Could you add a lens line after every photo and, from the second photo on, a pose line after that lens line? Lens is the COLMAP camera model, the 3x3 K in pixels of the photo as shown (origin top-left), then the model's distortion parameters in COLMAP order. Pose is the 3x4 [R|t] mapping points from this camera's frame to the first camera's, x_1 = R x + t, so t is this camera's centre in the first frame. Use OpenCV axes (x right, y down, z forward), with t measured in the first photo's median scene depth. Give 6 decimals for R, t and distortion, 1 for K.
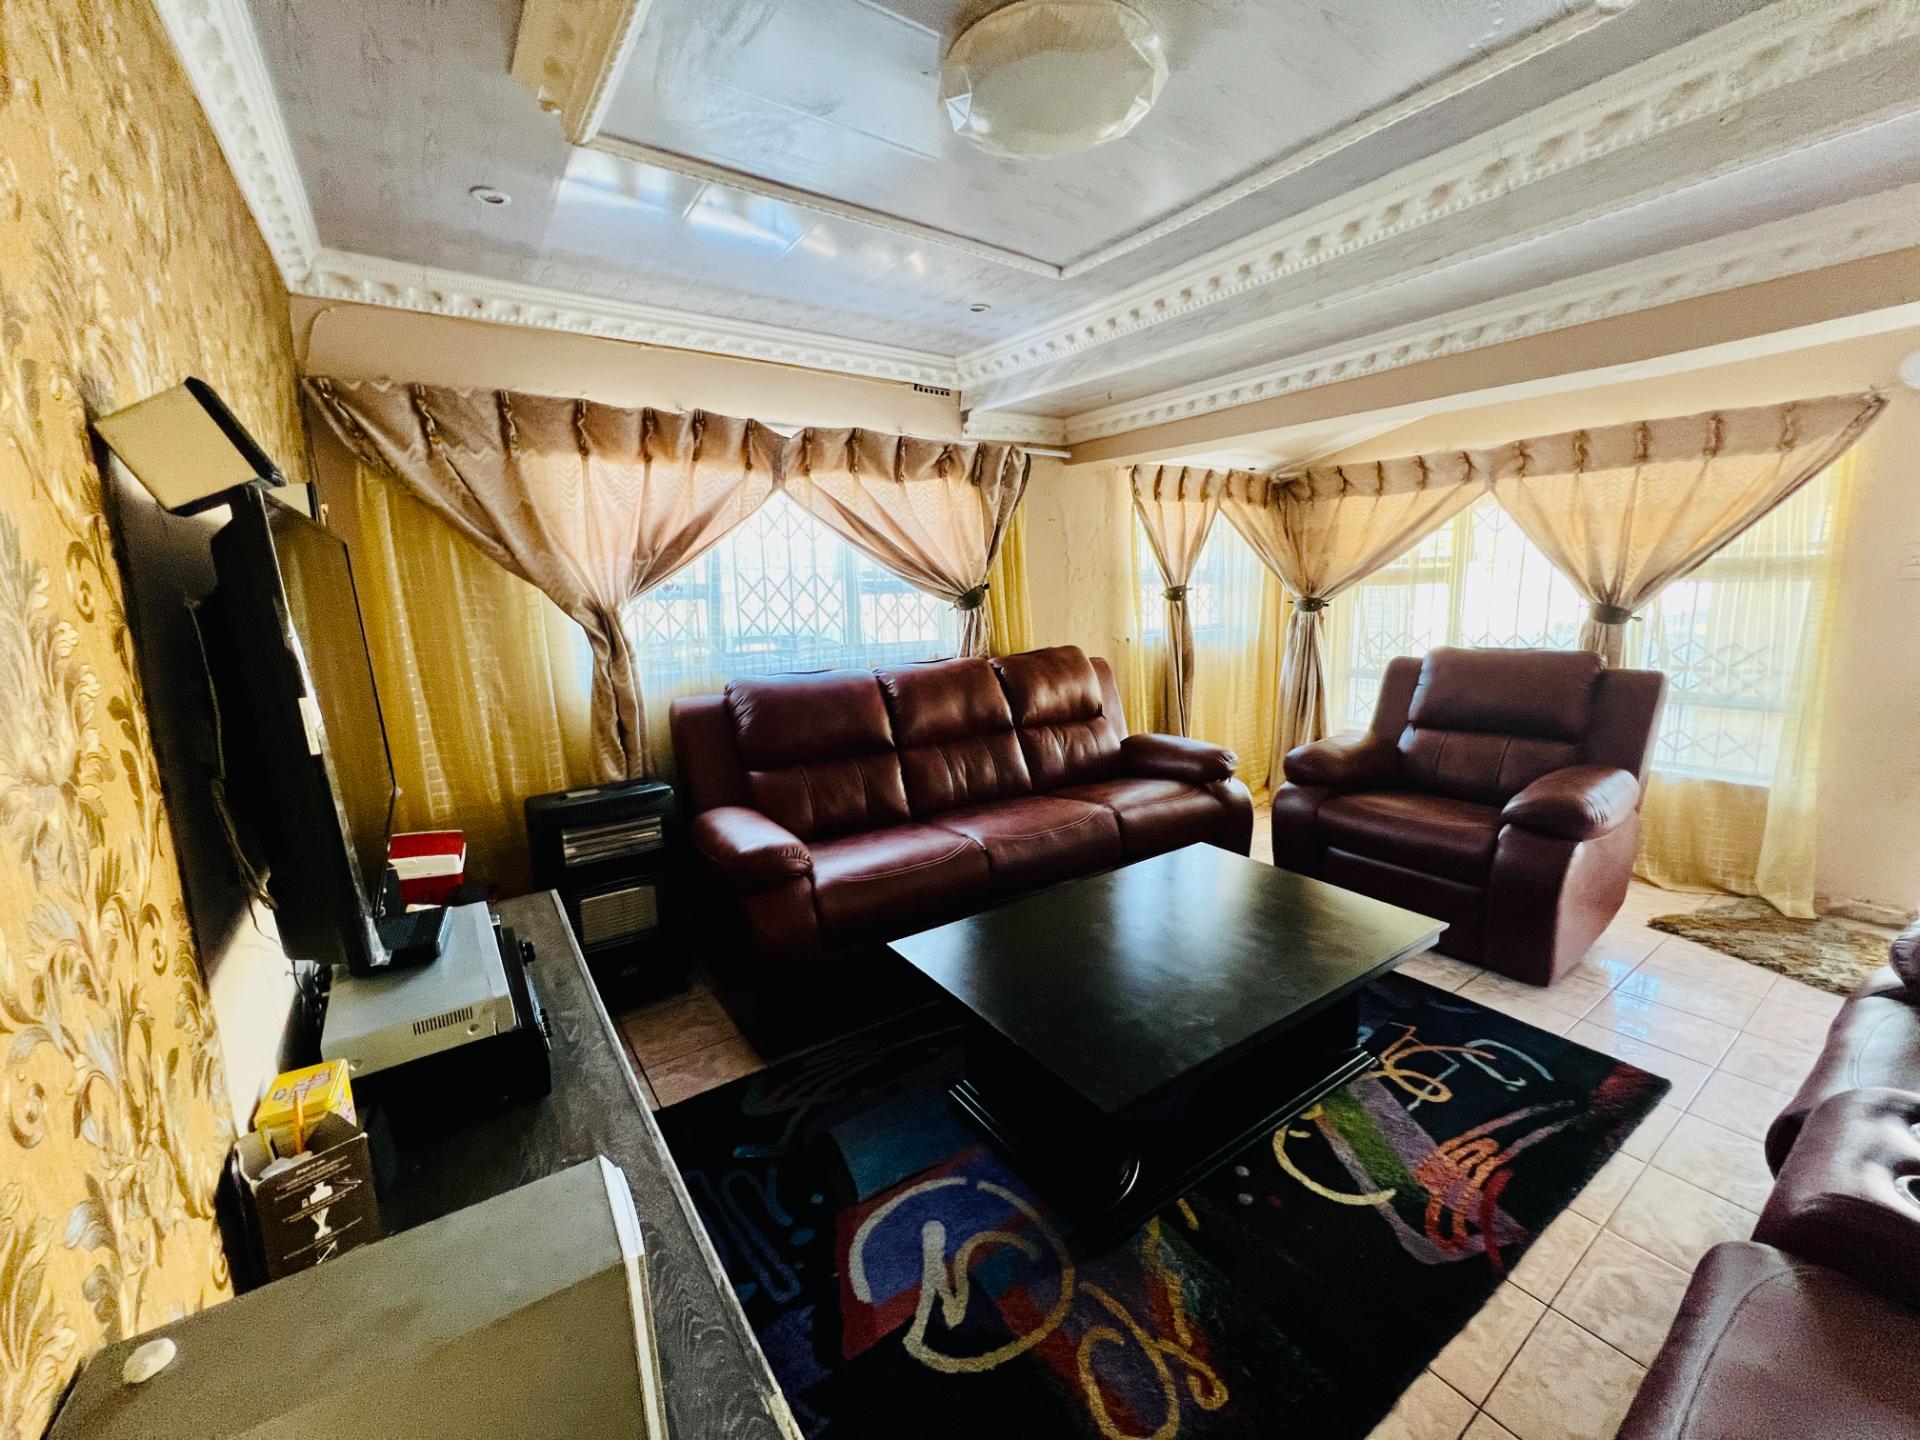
lens RADIAL K [[768.6, 0, 962.8], [0, 768.6, 717.5], [0, 0, 1]] dist [-0.002559, 0.001061]
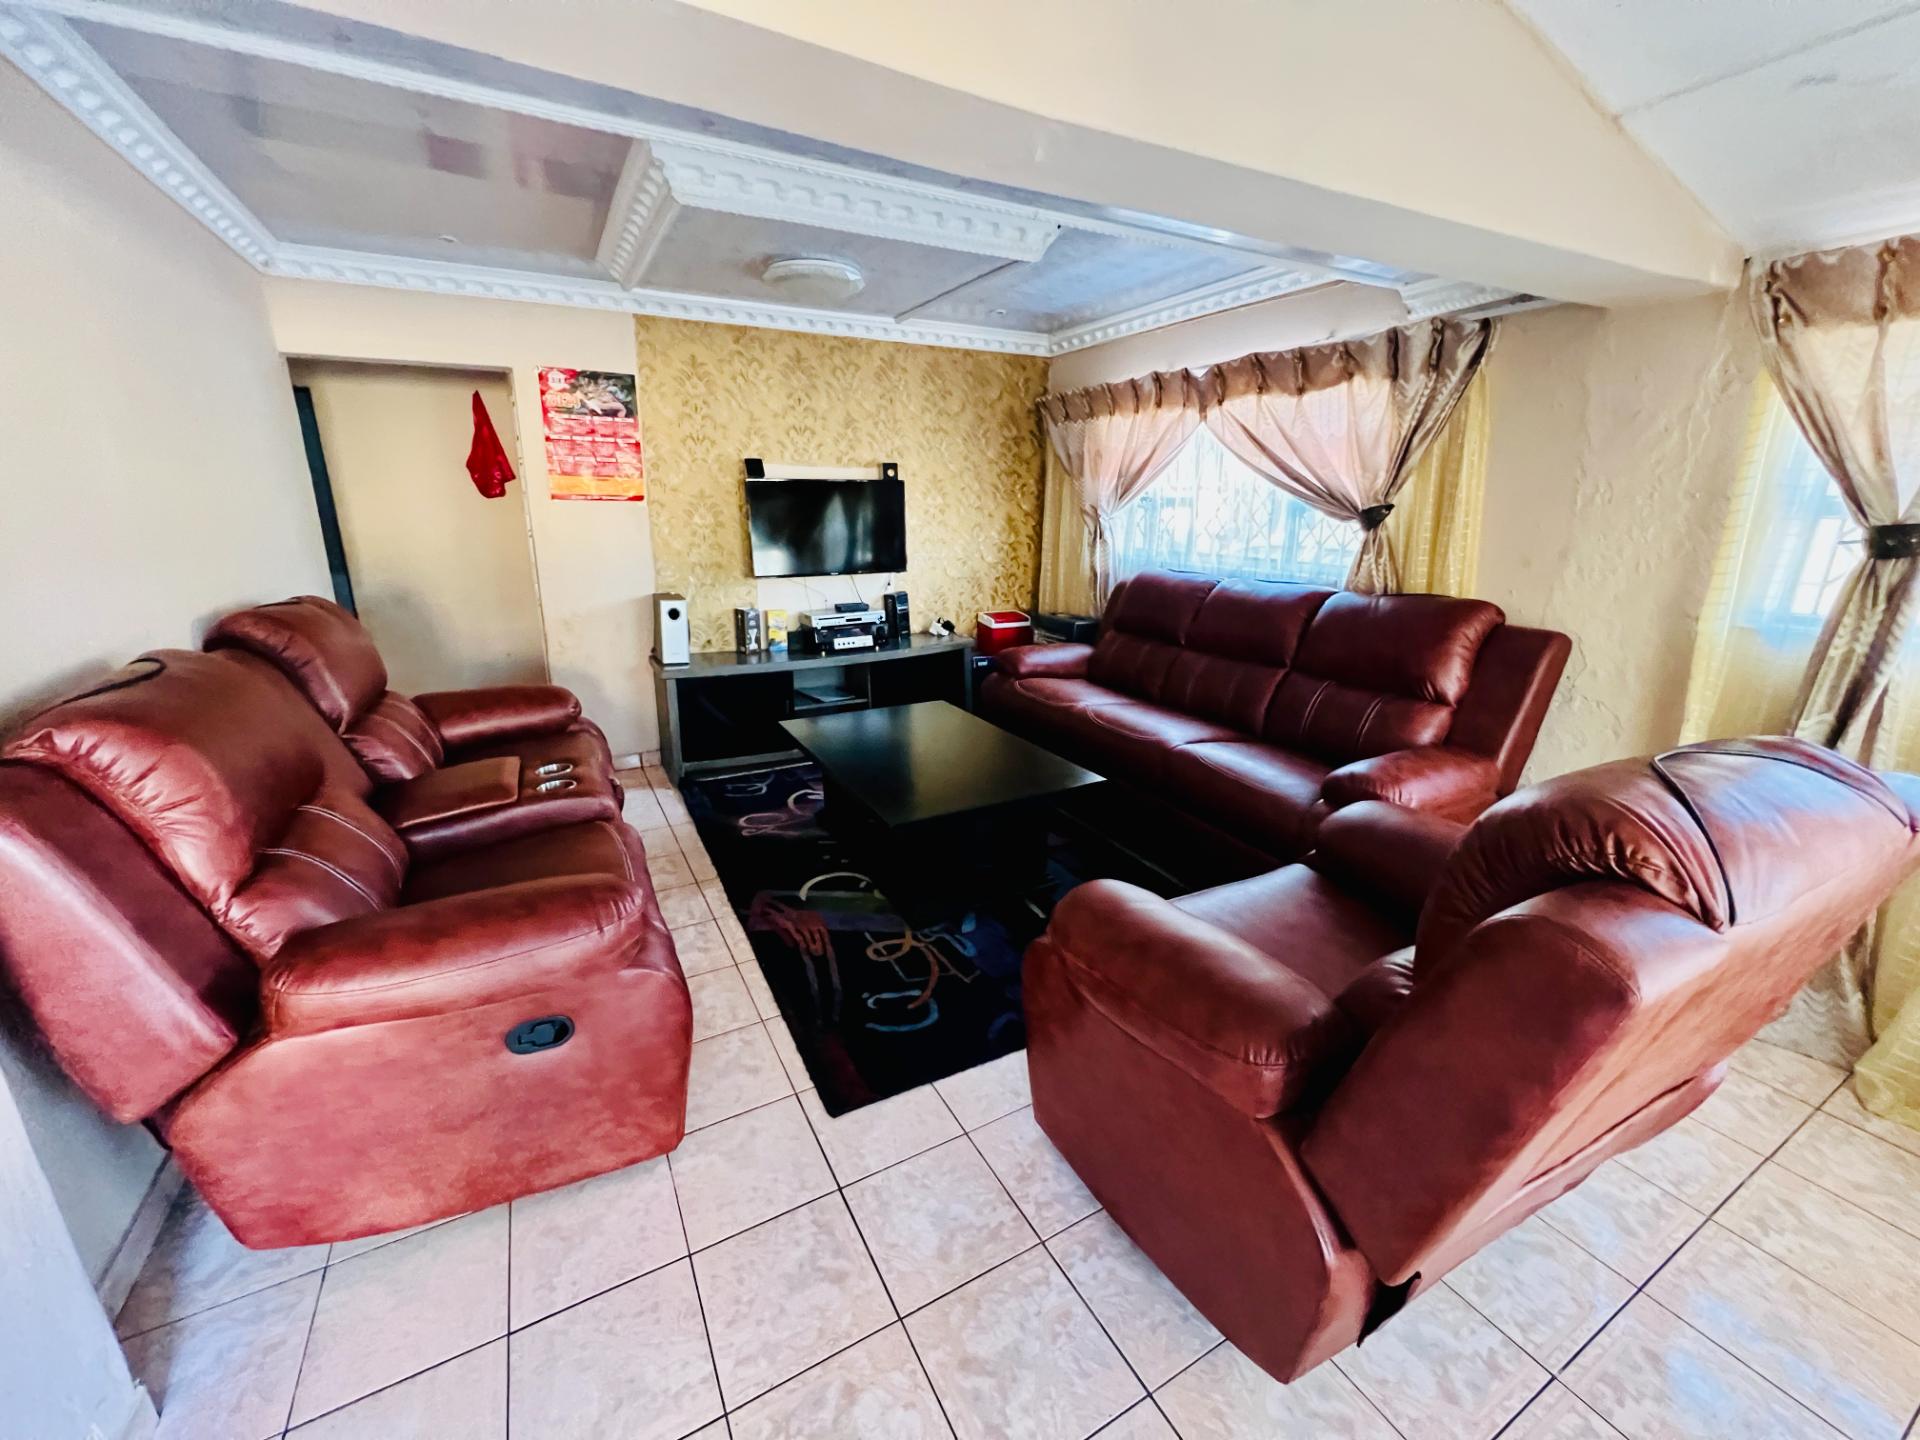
lens RADIAL K [[768.6, 0, 954.9], [0, 768.6, 715.5], [0, 0, 1]] dist [-0.002559, 0.001061]
pose [[-0.114564, 0.292042, -0.949519, 1.315762], [-0.166048, 0.936736, 0.308145, -0.194960], [0.979440, 0.192968, -0.058823, 0.905484]]
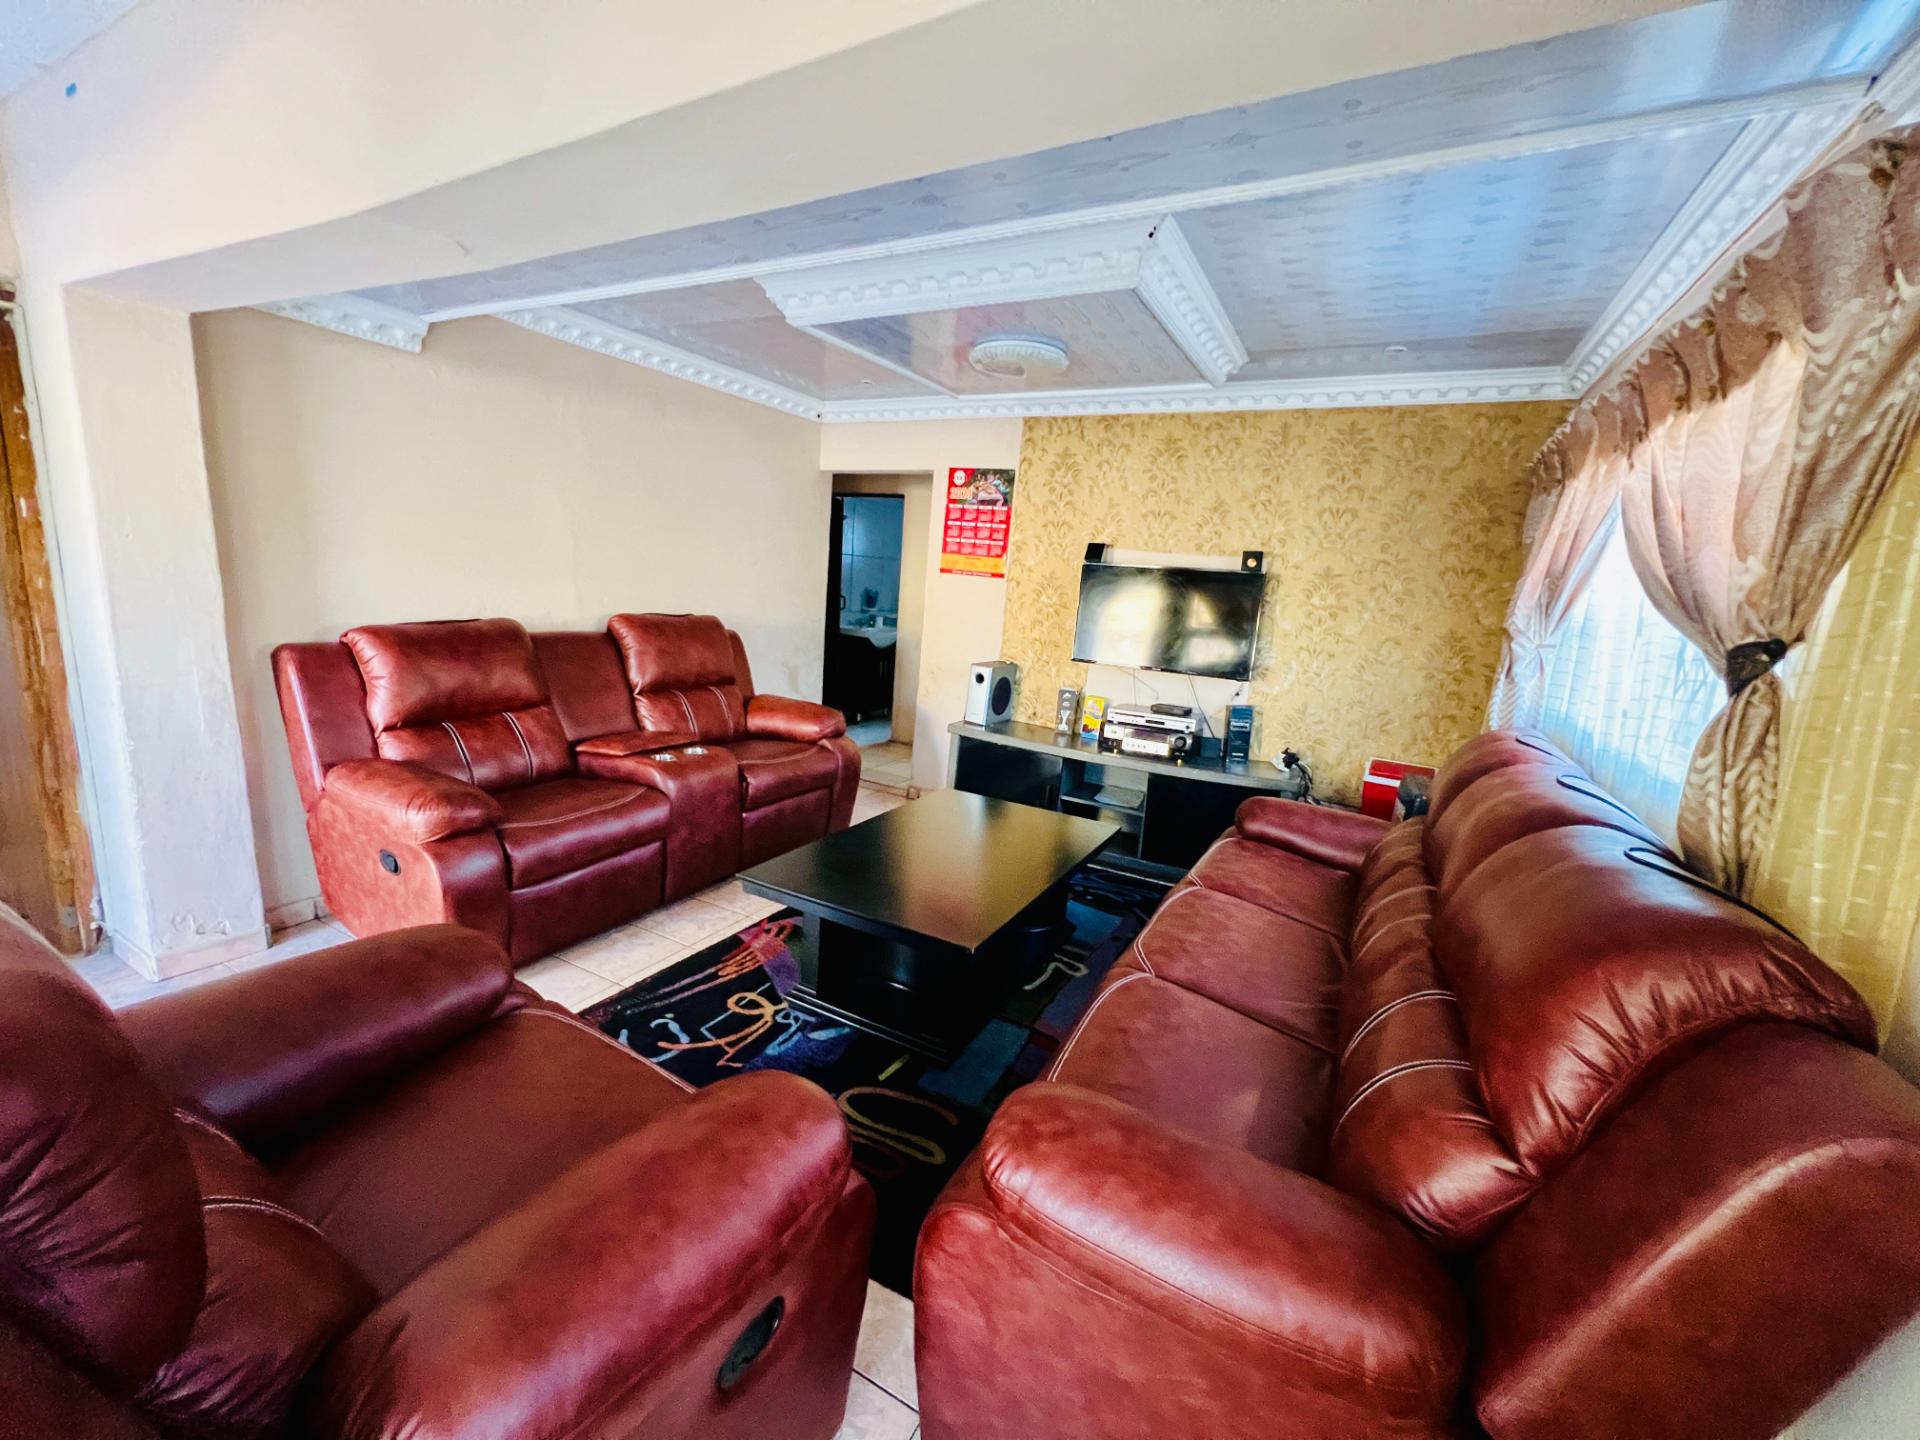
lens RADIAL K [[768.6, 0, 958.1], [0, 768.6, 715.9], [0, 0, 1]] dist [-0.002559, 0.001061]
pose [[-0.892986, 0.045291, -0.447800, 0.671571], [-0.122362, 0.933021, 0.338376, -0.301164], [0.433133, 0.356959, -0.827633, 1.606200]]
